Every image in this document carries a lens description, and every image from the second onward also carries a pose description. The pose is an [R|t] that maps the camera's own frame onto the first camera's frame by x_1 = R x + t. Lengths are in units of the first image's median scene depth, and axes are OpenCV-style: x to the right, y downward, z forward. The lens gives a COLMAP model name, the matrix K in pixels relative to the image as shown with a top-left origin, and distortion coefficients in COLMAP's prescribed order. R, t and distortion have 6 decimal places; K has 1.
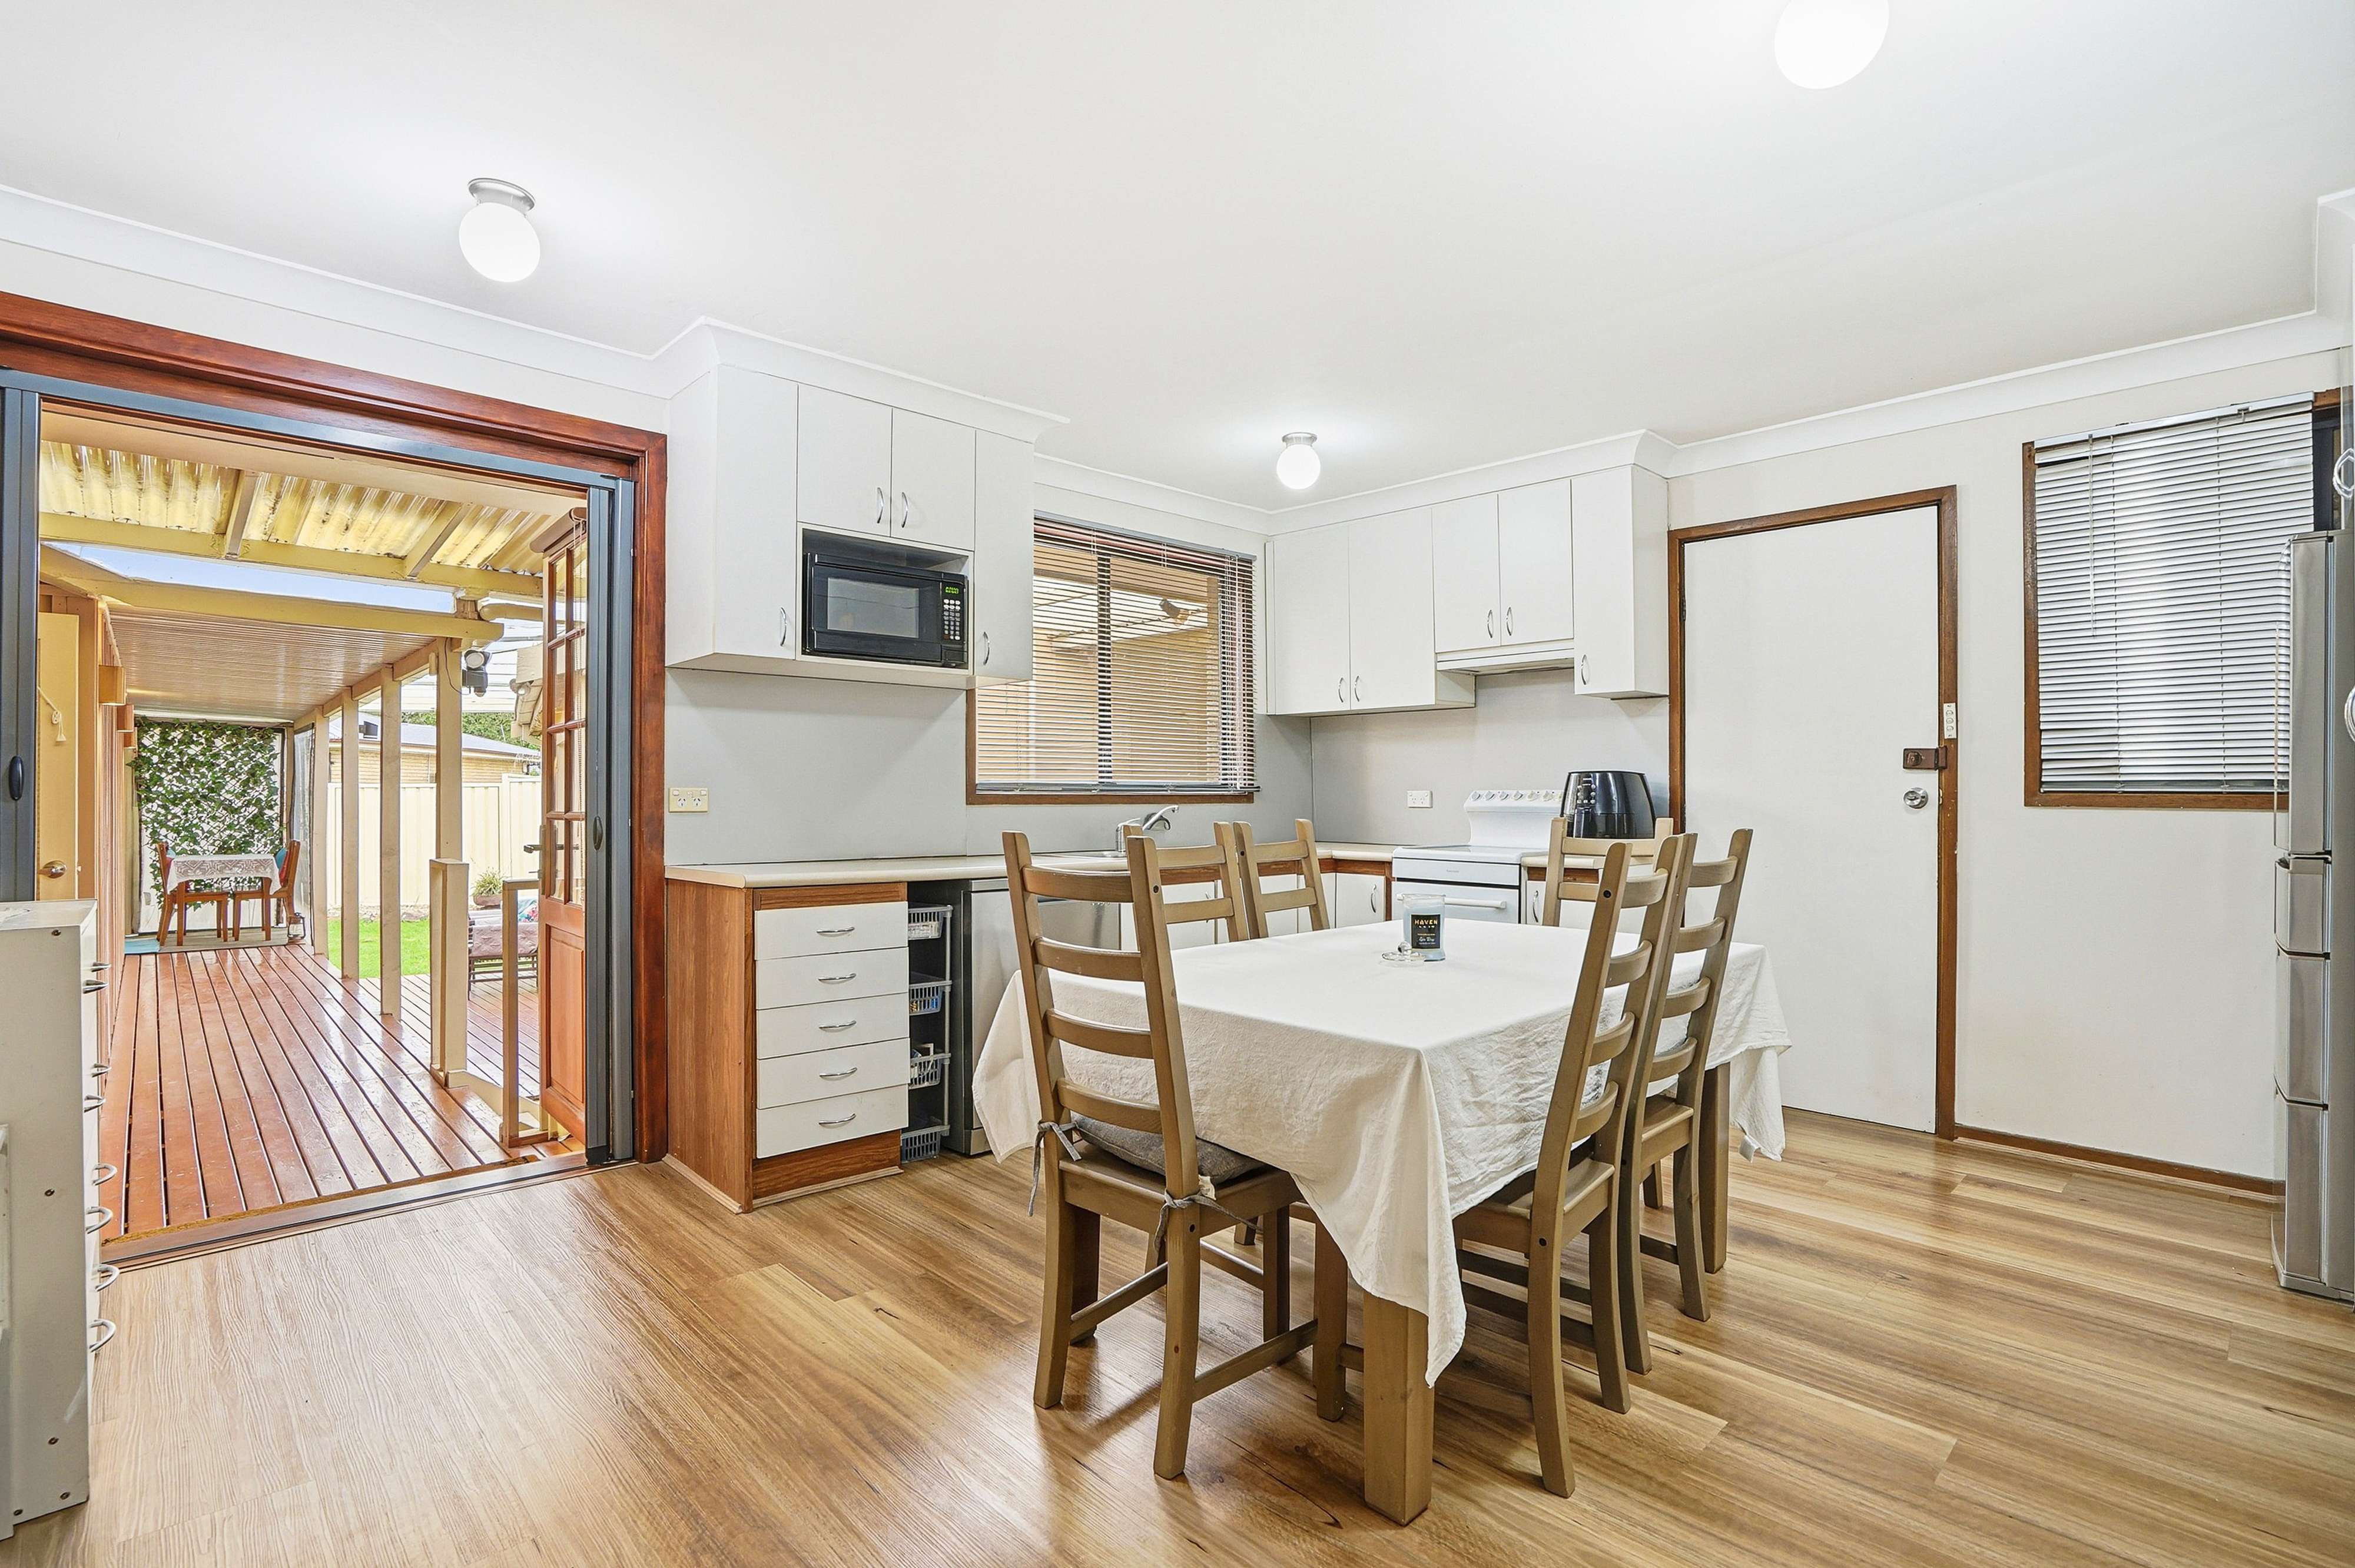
lens RADIAL K [[1094.0, 0, 1177.0], [0, 1094.0, 792.2], [0, 0, 1]] dist [-0.023421, 0.008557]
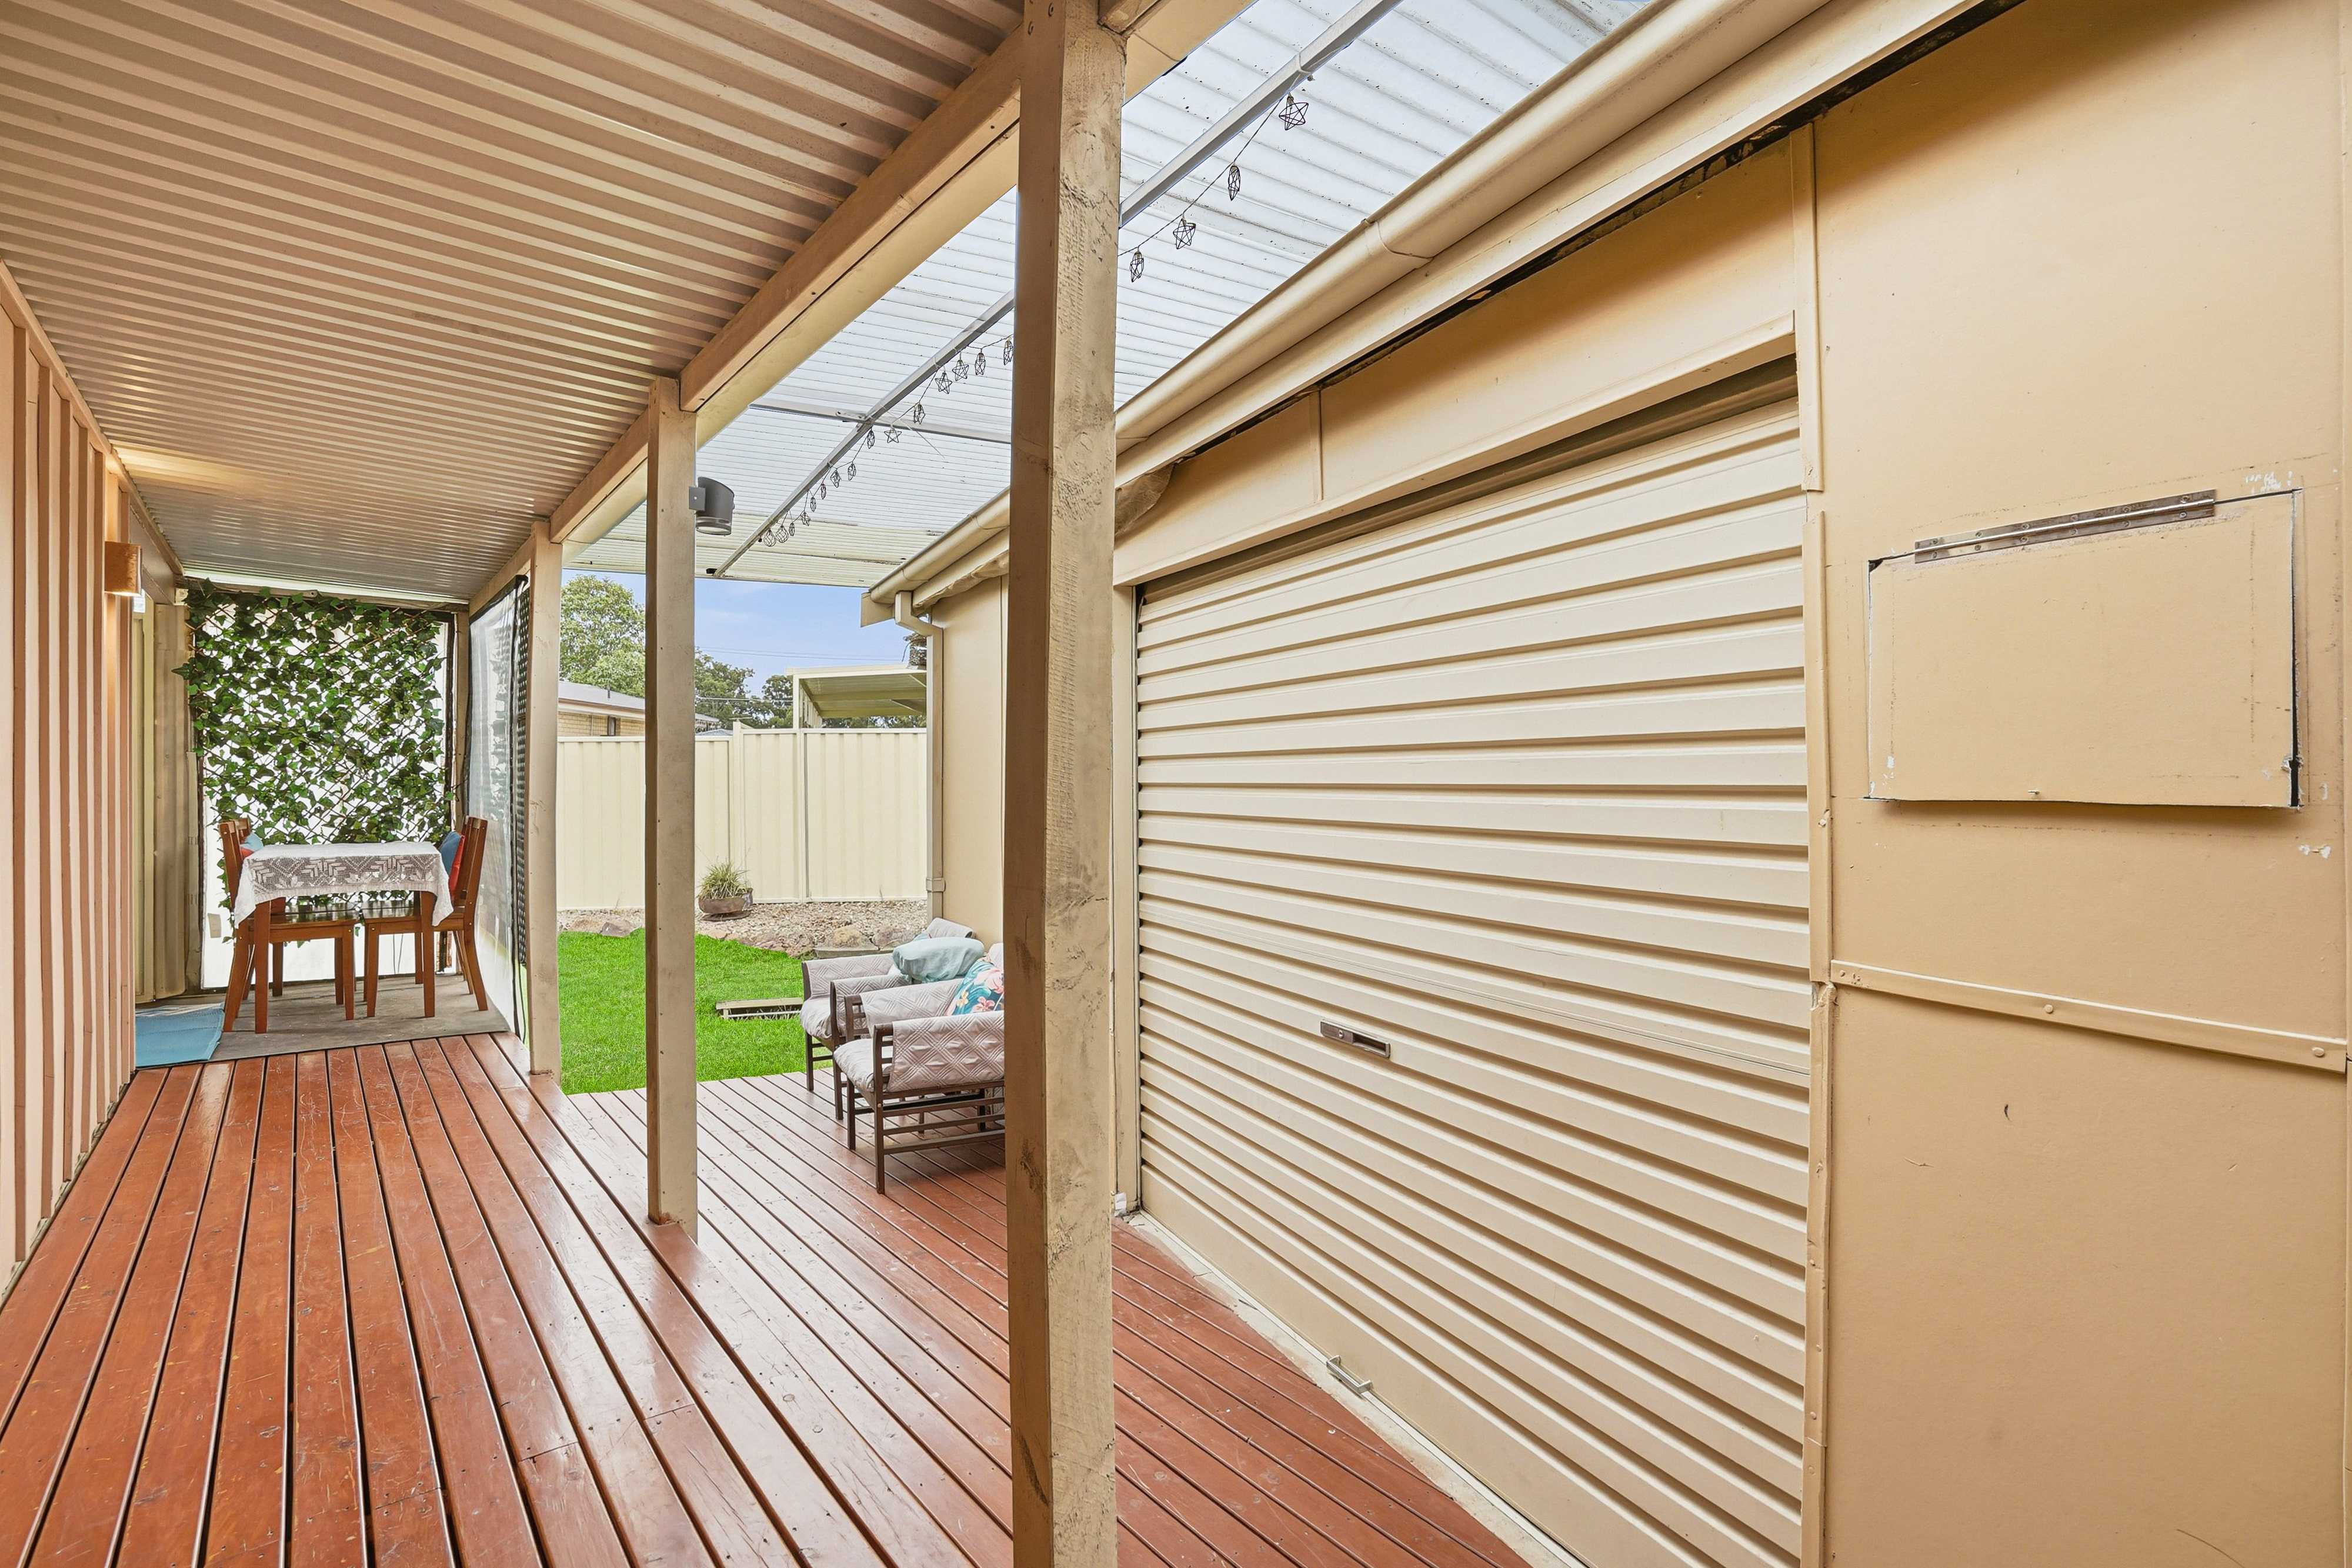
lens RADIAL K [[1092.6, 0, 1179.6], [0, 1092.6, 772.8], [0, 0, 1]] dist [-0.023421, 0.008557]
pose [[0.996887, 0.002017, -0.078822, -0.418013], [-0.001815, 0.999995, 0.002633, 0.020054], [0.078827, -0.002482, 0.996885, 0.484465]]
